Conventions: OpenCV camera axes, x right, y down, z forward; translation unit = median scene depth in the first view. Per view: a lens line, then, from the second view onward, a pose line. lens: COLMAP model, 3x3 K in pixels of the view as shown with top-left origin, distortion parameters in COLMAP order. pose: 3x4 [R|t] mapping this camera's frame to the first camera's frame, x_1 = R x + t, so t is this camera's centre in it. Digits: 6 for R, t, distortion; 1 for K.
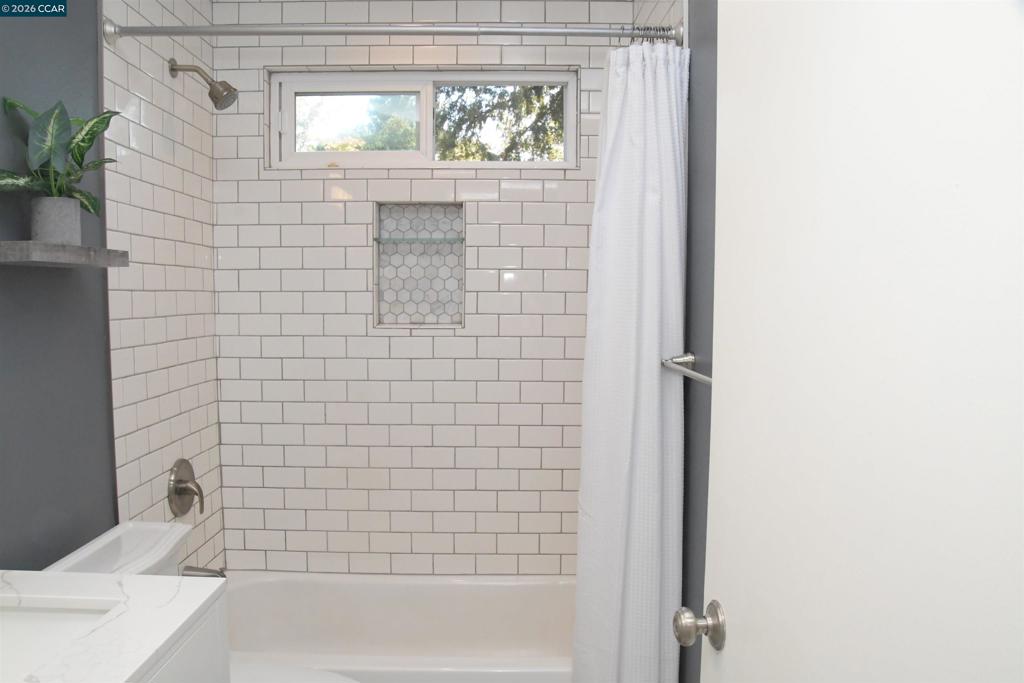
lens RADIAL K [[802.2, 0, 503.4], [0, 802.2, 358.2], [0, 0, 1]] dist [-0.145862, 0.109469]
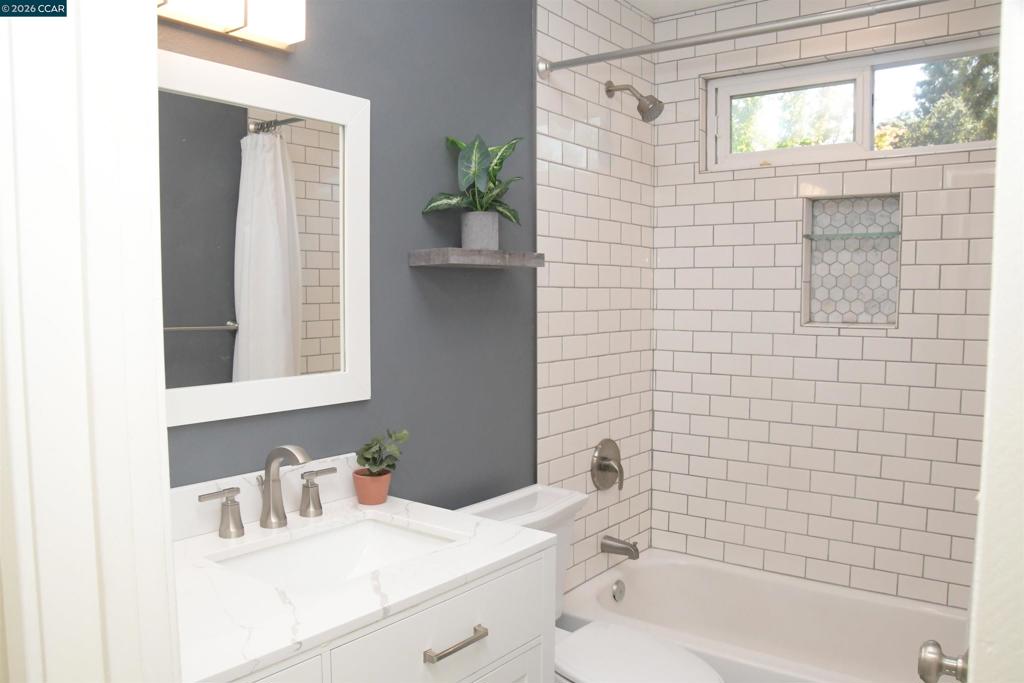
lens RADIAL K [[802.2, 0, 503.4], [0, 802.2, 358.2], [0, 0, 1]] dist [-0.145862, 0.109469]
pose [[0.790857, 0.043488, -0.610454, 0.143368], [-0.043366, 0.998947, 0.014983, 0.003011], [0.610462, 0.014624, 0.791910, 0.007483]]
